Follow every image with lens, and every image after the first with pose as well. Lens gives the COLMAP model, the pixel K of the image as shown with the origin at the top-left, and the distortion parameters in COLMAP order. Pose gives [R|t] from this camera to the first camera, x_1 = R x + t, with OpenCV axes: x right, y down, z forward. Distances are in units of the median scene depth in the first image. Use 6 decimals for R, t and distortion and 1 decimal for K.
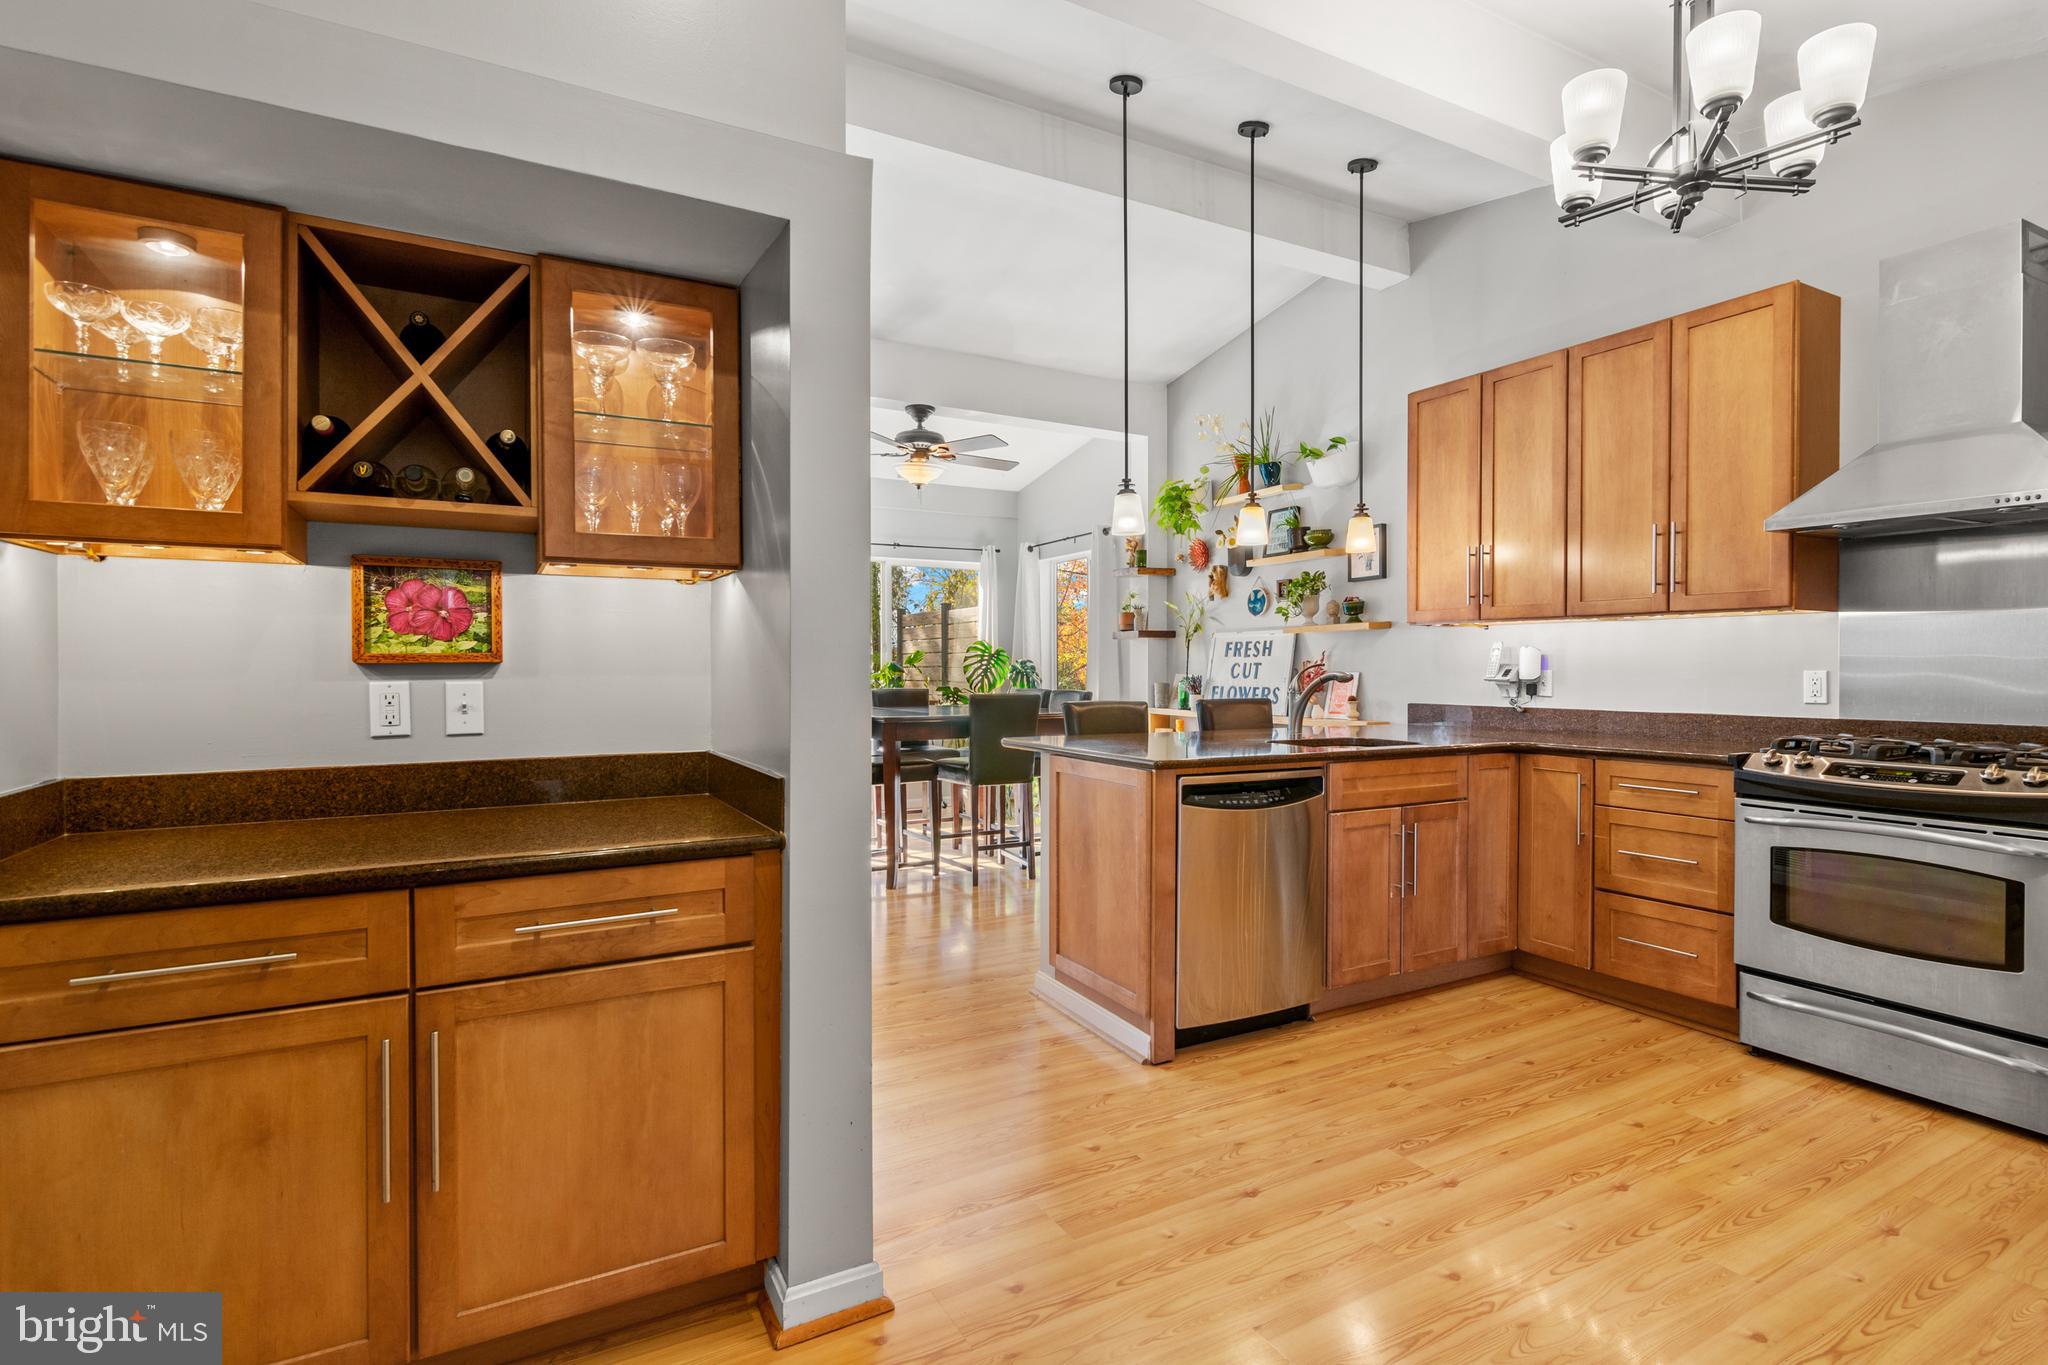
lens RADIAL K [[995.2, 0, 1020.0], [0, 995.2, 673.8], [0, 0, 1]] dist [0.005726, -0.007694]
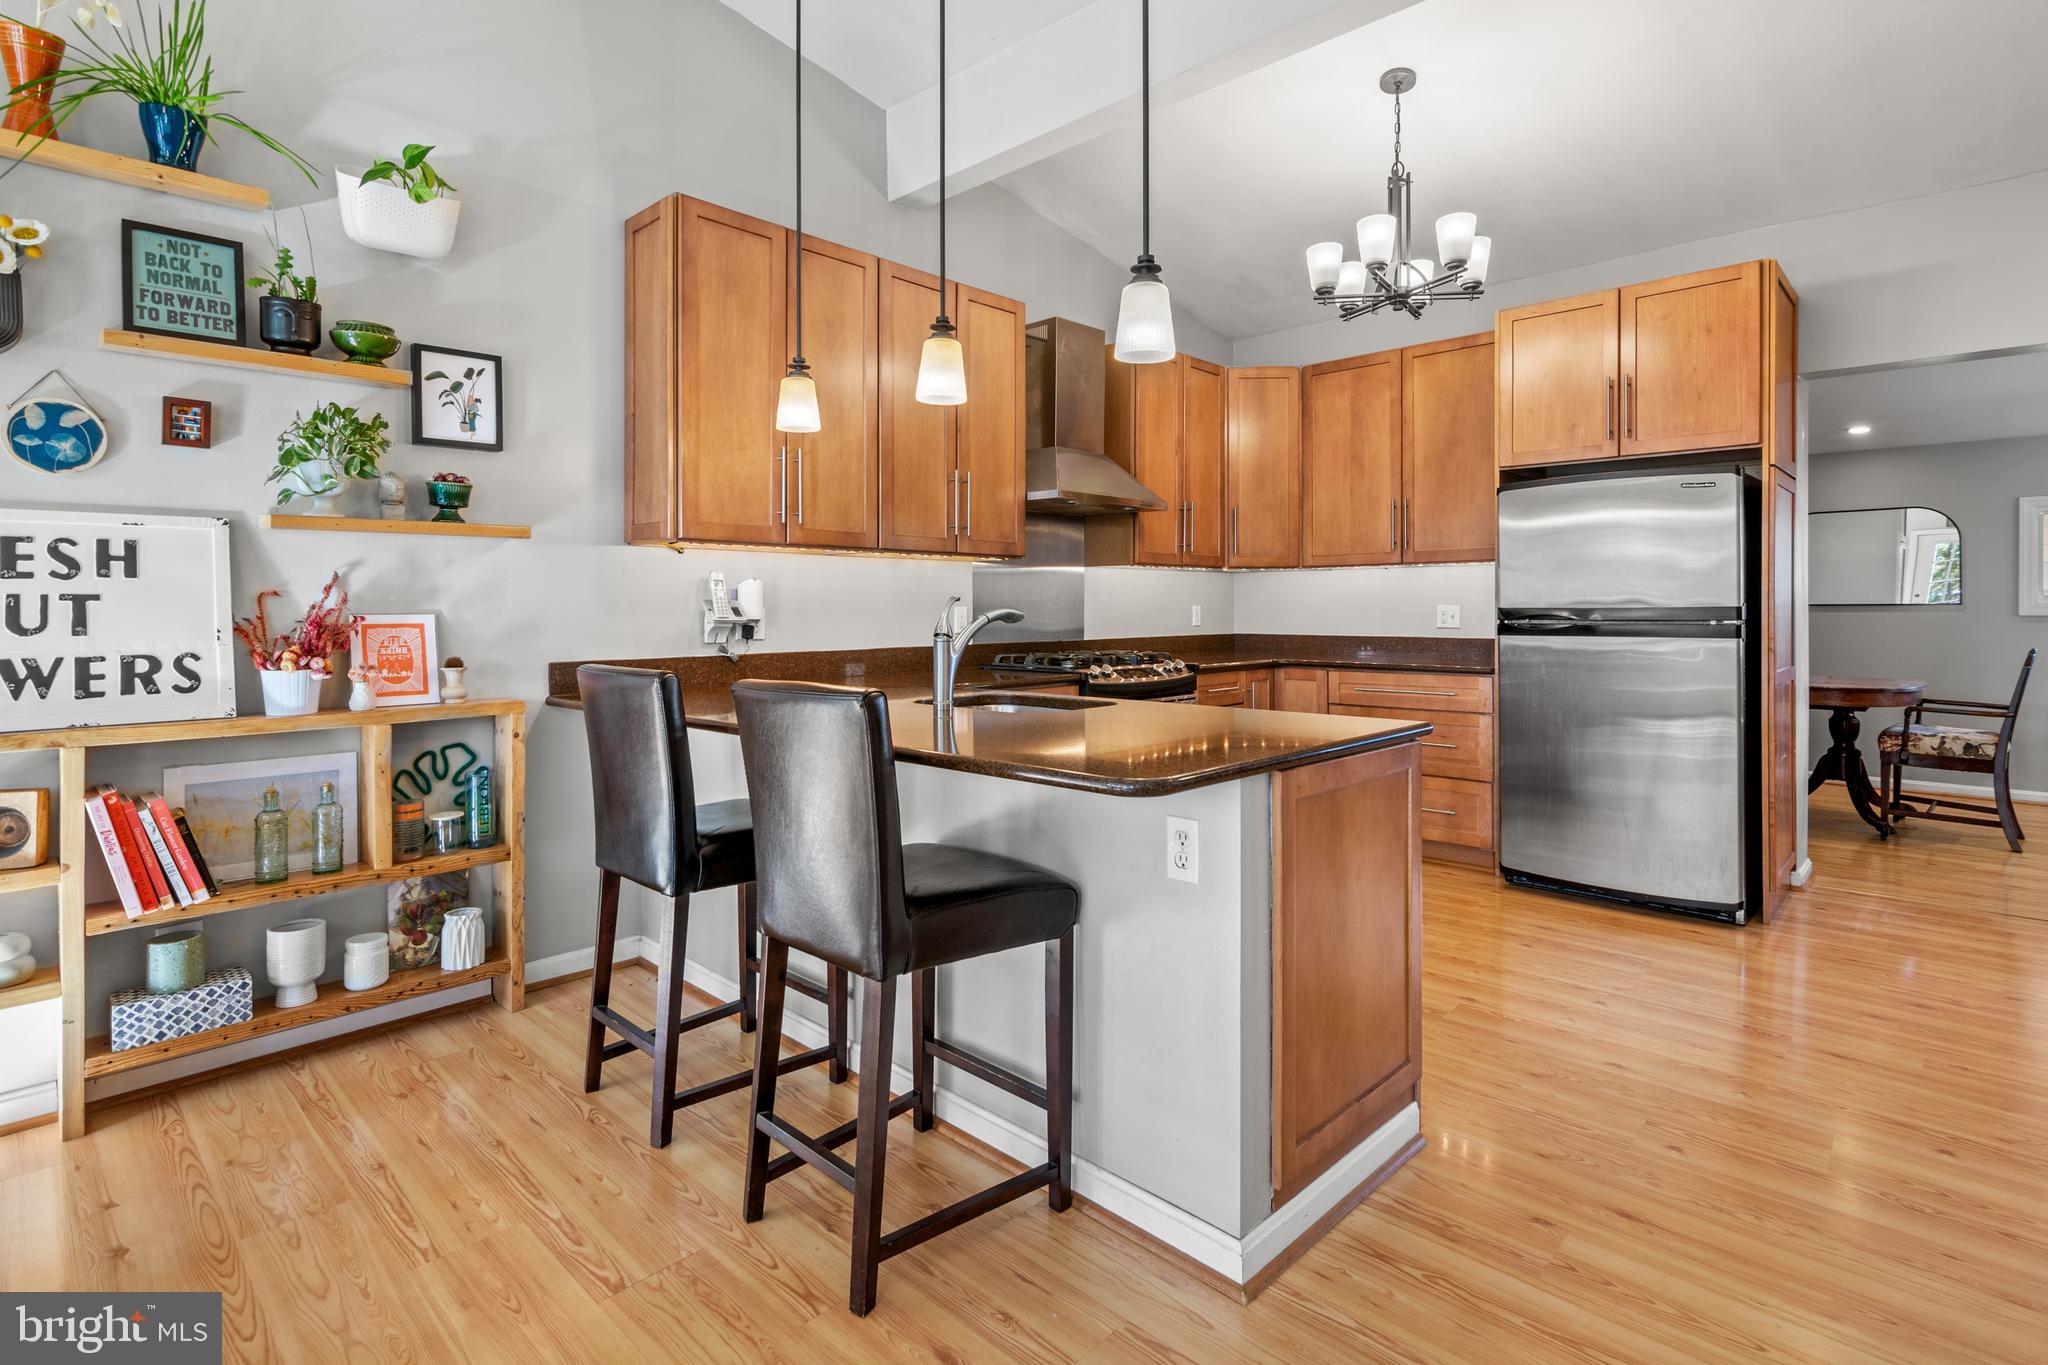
lens RADIAL K [[995.2, 0, 1027.2], [0, 995.2, 618.2], [0, 0, 1]] dist [0.005726, -0.007694]
pose [[-0.309922, -0.013324, 0.950669, -0.432669], [0.007394, 0.999838, 0.016424, -0.009154], [-0.950733, 0.012120, -0.309773, 1.355094]]
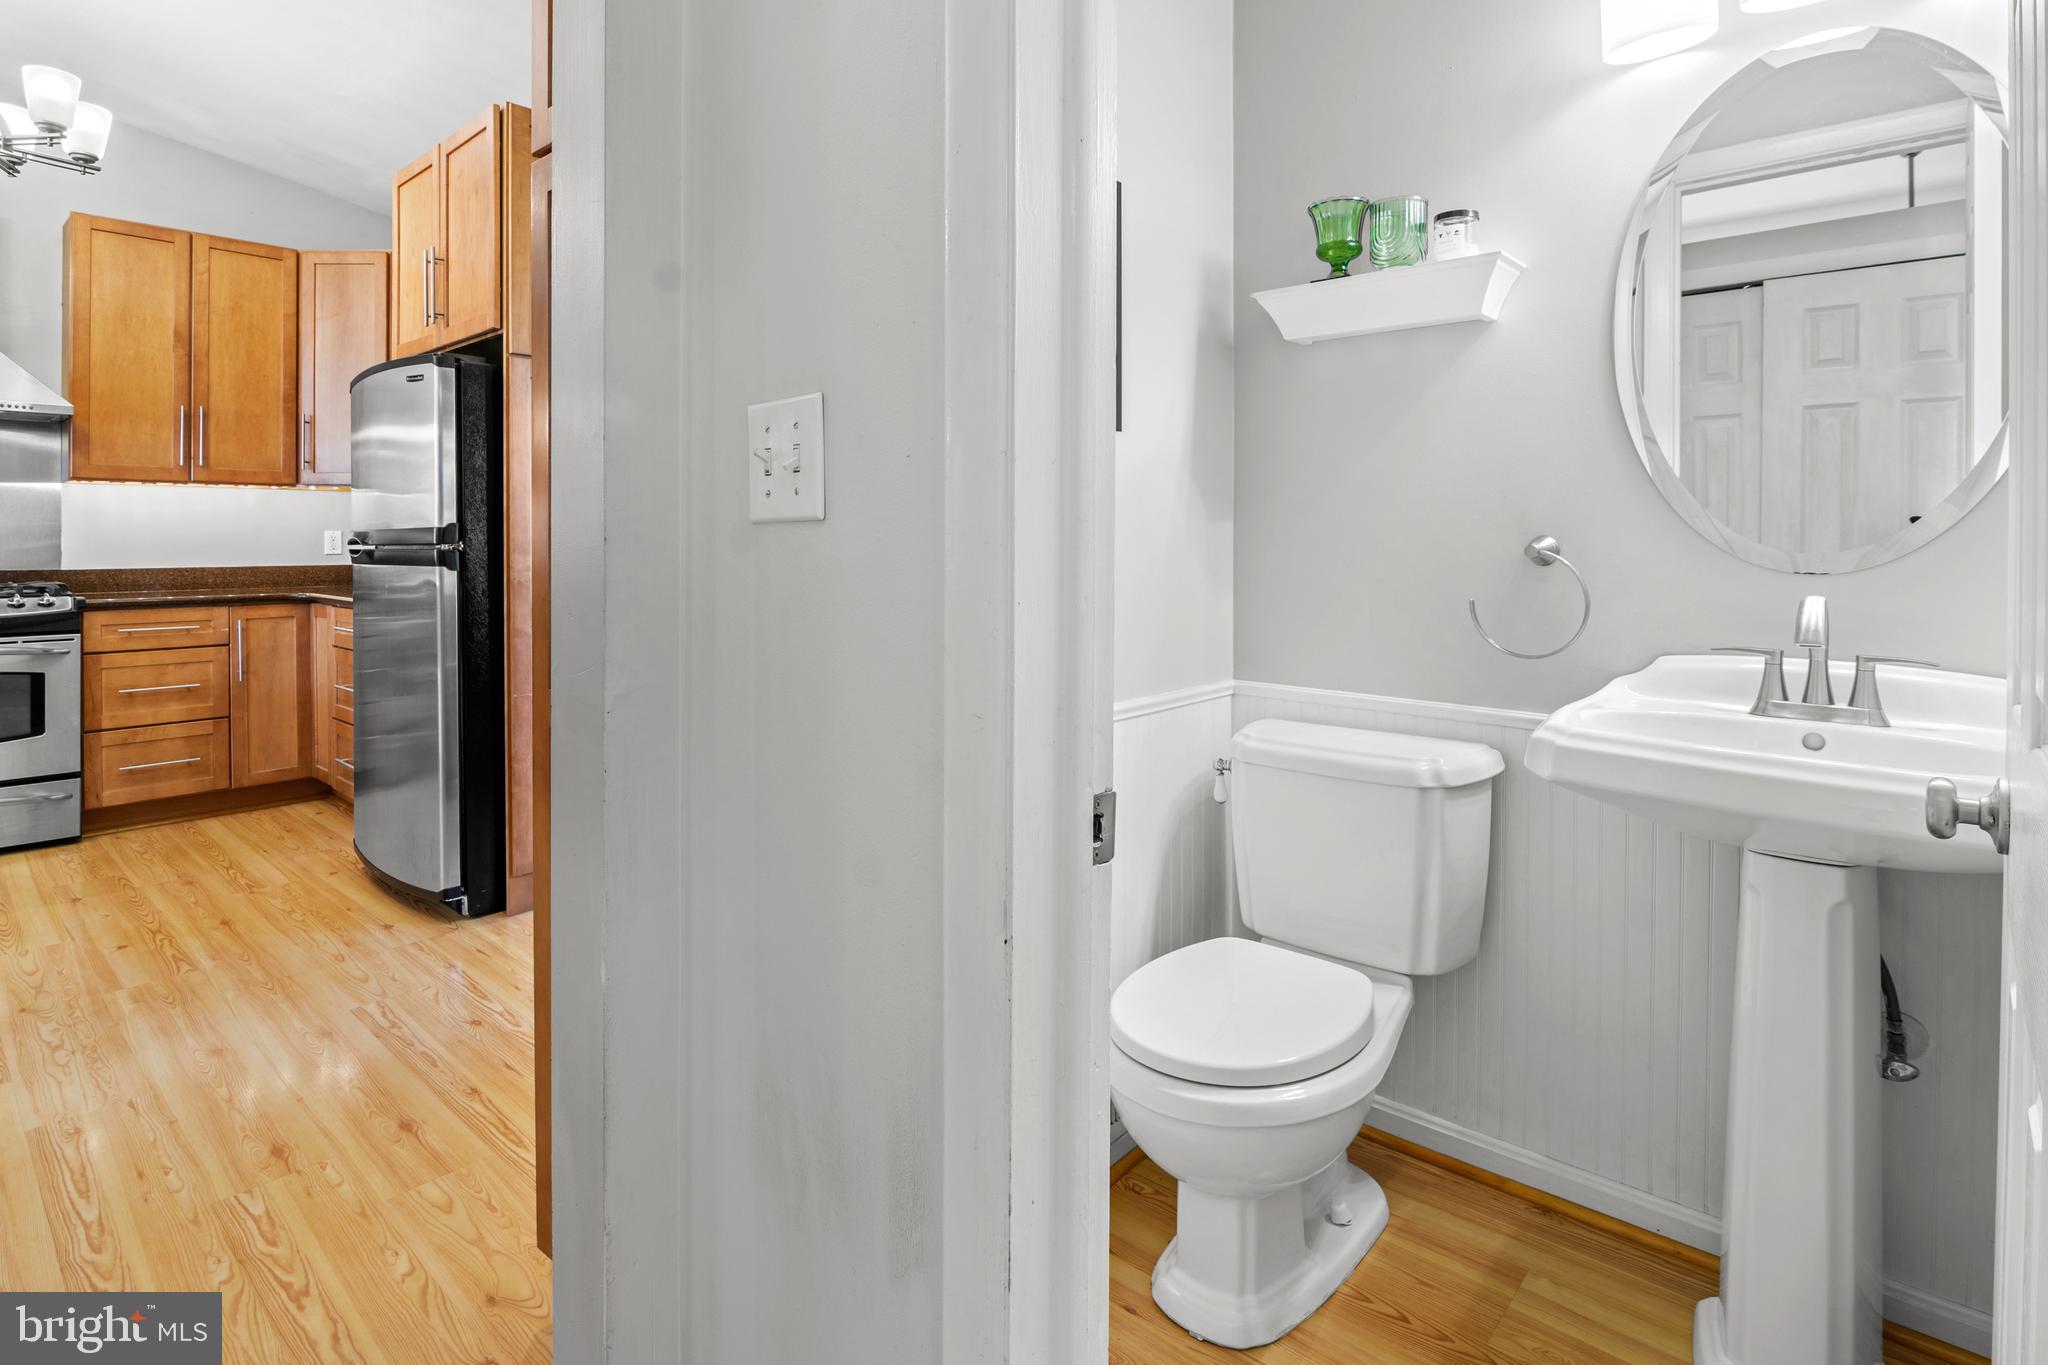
lens RADIAL K [[1030.0, 0, 1017.4], [0, 1030.0, 539.6], [0, 0, 1]] dist [-0.006813, -0.002330]
pose [[-0.325248, -0.000325, 0.945629, -0.655392], [0.008980, 0.999954, 0.003432, 0.016671], [-0.945586, 0.009608, -0.325231, 0.101900]]
